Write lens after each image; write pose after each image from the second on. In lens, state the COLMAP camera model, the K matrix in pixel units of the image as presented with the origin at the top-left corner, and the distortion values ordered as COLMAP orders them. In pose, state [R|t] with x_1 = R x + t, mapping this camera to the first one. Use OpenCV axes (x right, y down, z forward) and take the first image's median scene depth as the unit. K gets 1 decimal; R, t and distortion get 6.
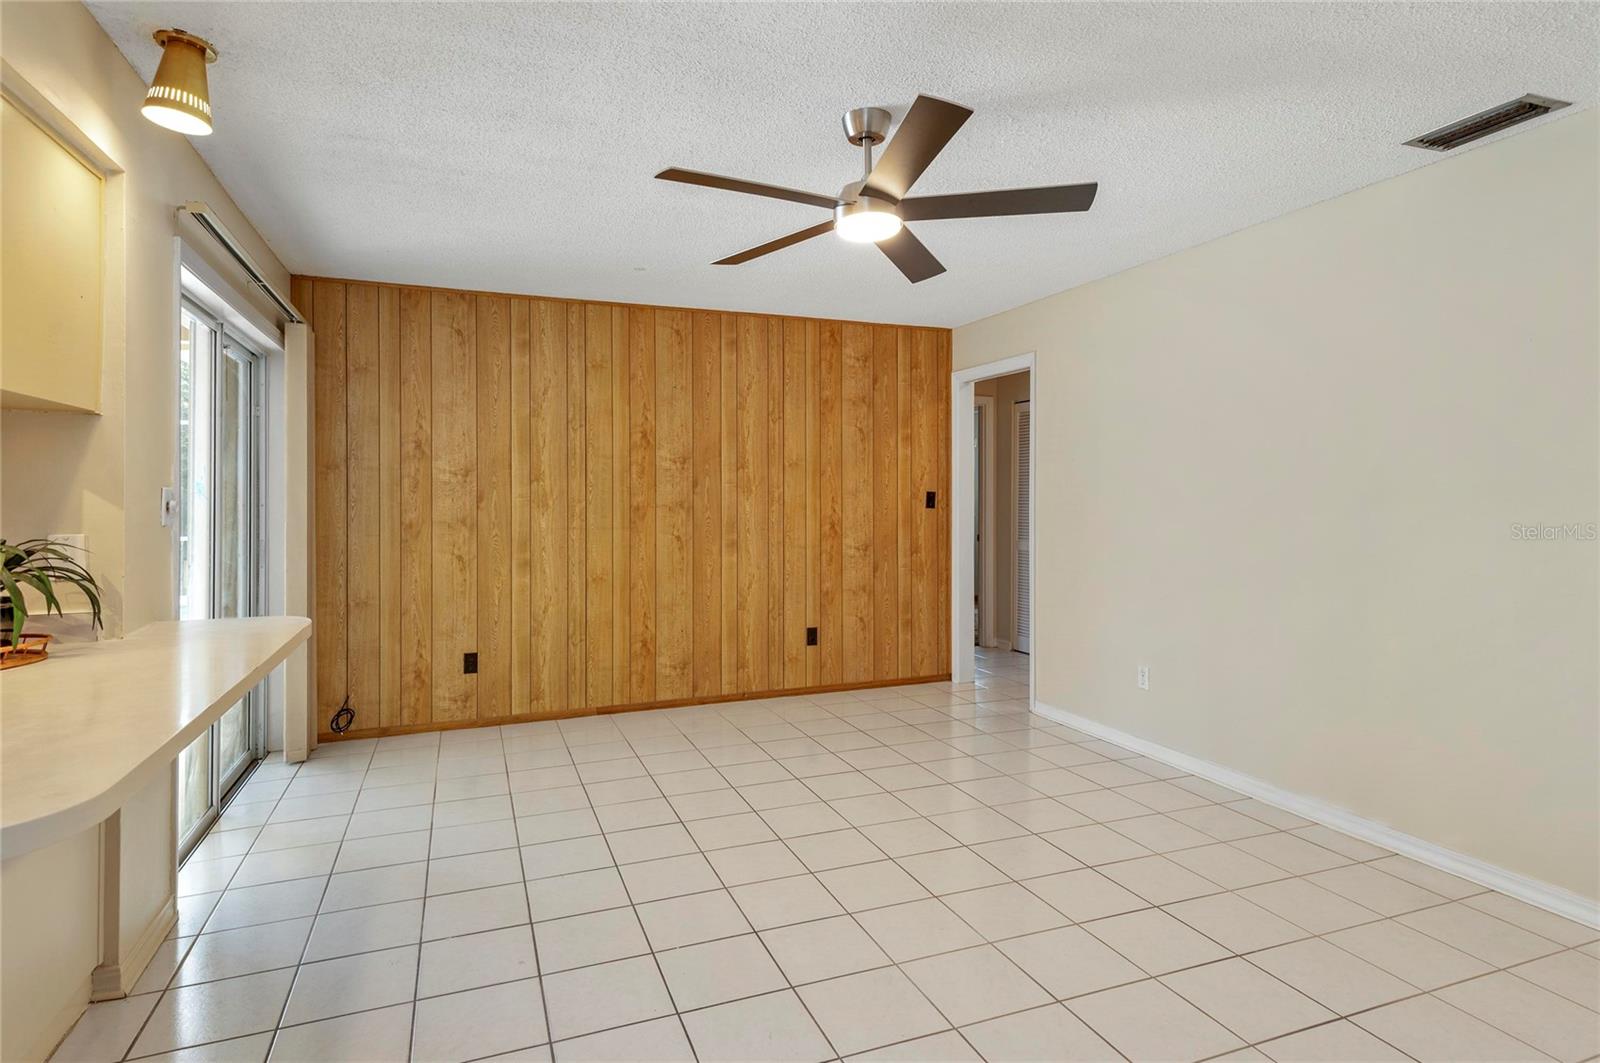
lens RADIAL K [[814.3, 0, 785.6], [0, 814.3, 529.7], [0, 0, 1]] dist [0.012708, 0.001036]
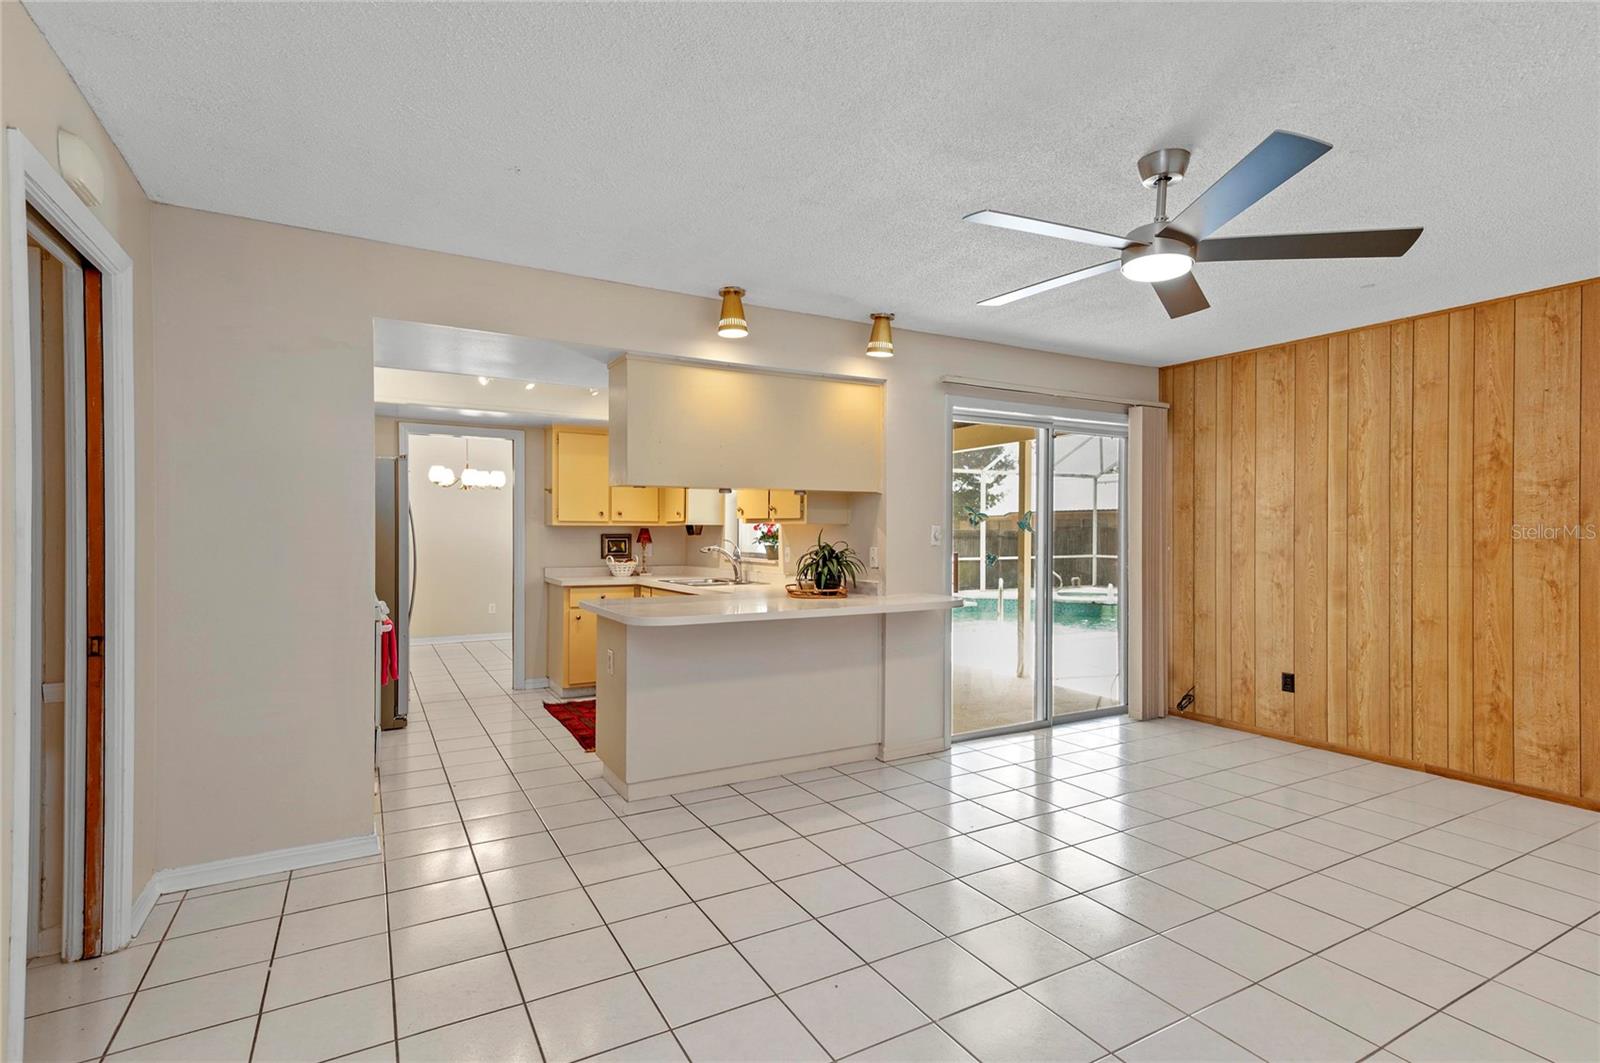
lens RADIAL K [[751.2, 0, 789.0], [0, 751.2, 527.4], [0, 0, 1]] dist [-0.005217, 0.001406]
pose [[0.145574, 0.009986, -0.989297, 0.496933], [-0.009248, 0.999919, 0.008732, -0.045626], [0.989304, 0.007878, 0.145654, 0.187203]]
